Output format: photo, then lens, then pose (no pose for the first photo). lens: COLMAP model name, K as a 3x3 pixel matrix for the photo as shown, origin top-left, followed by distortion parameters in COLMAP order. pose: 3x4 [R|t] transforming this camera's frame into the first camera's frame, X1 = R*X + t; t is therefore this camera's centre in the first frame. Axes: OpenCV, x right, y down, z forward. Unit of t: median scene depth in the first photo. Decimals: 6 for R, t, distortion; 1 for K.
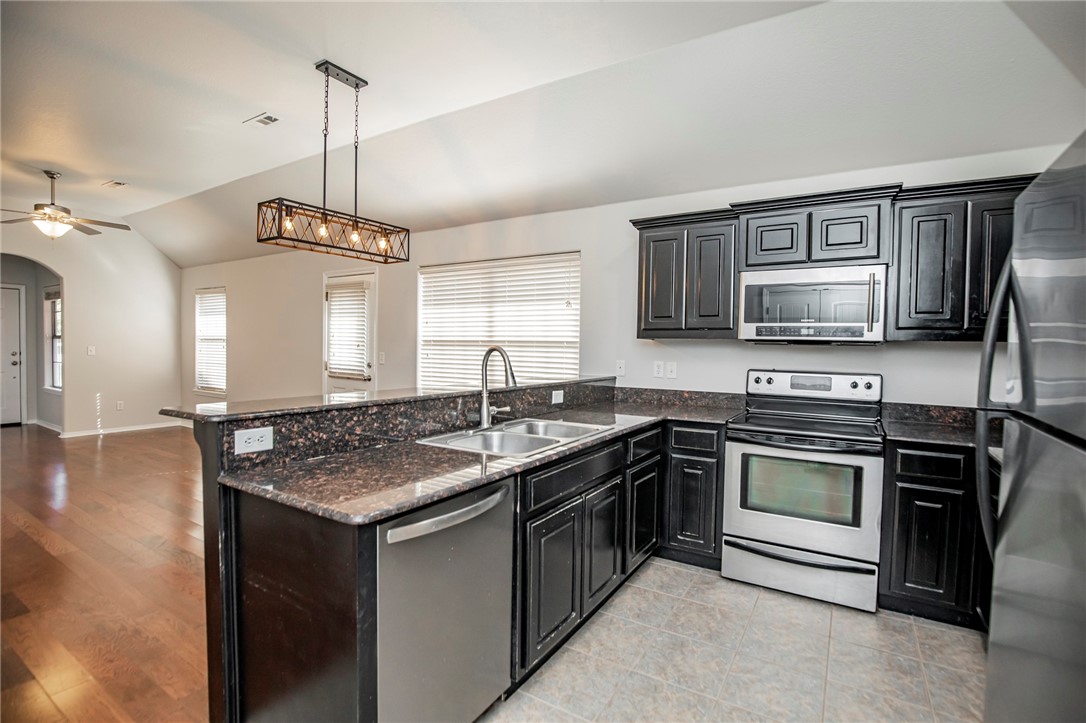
lens RADIAL K [[508.8, 0, 541.2], [0, 508.8, 358.8], [0, 0, 1]] dist [-0.023692, 0.002532]
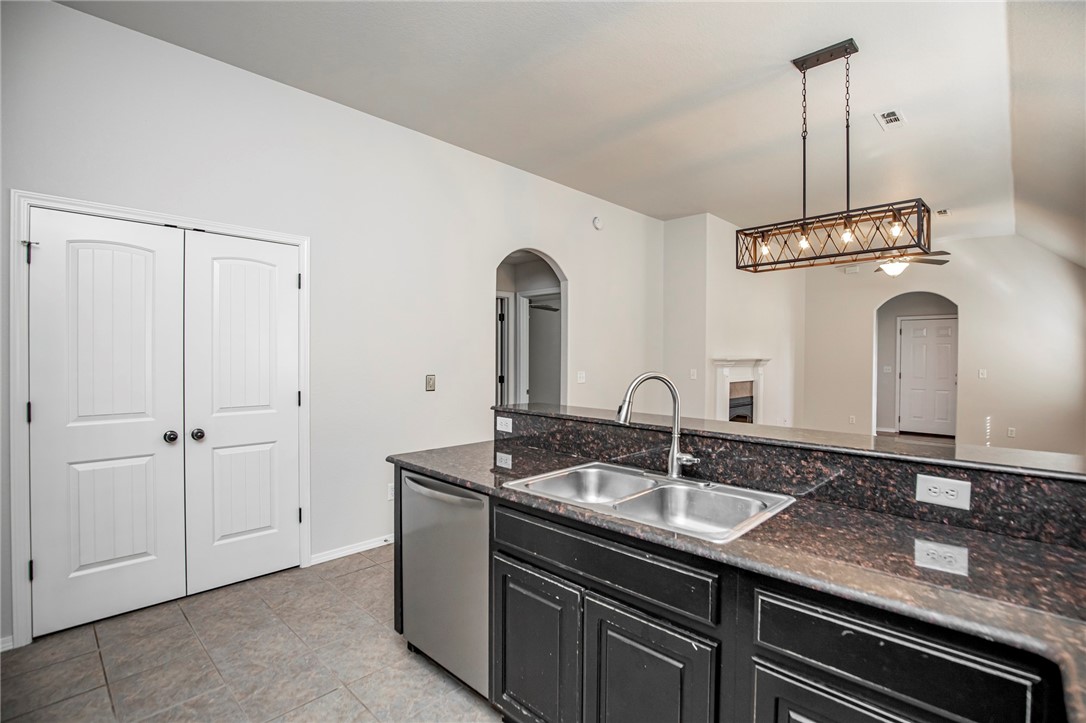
lens RADIAL K [[508.8, 0, 545.0], [0, 508.8, 363.8], [0, 0, 1]] dist [-0.023692, 0.002532]
pose [[-0.185810, -0.014113, -0.982484, 0.638318], [-0.049726, 0.998751, -0.004942, -0.019345], [0.981327, 0.047937, -0.186280, 0.902921]]
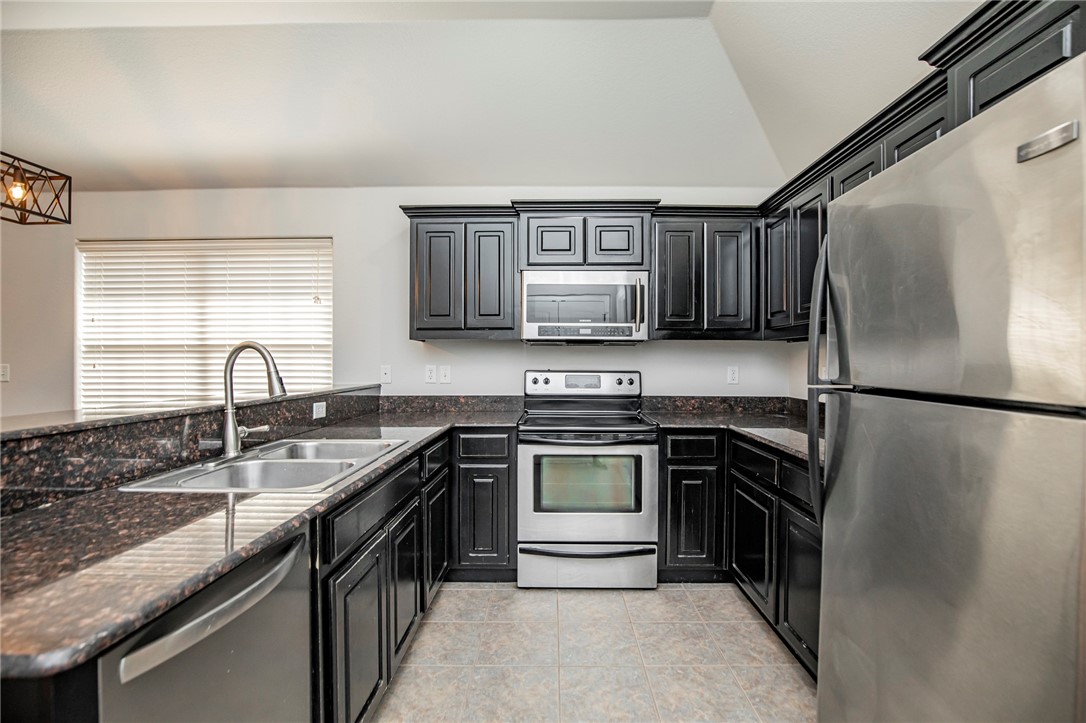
lens RADIAL K [[508.8, 0, 543.2], [0, 508.8, 361.4], [0, 0, 1]] dist [-0.023692, 0.002532]
pose [[0.855289, -0.013977, 0.517962, -0.096348], [0.024409, 0.999613, -0.013332, 0.020874], [-0.517576, 0.024045, 0.855299, 0.158933]]
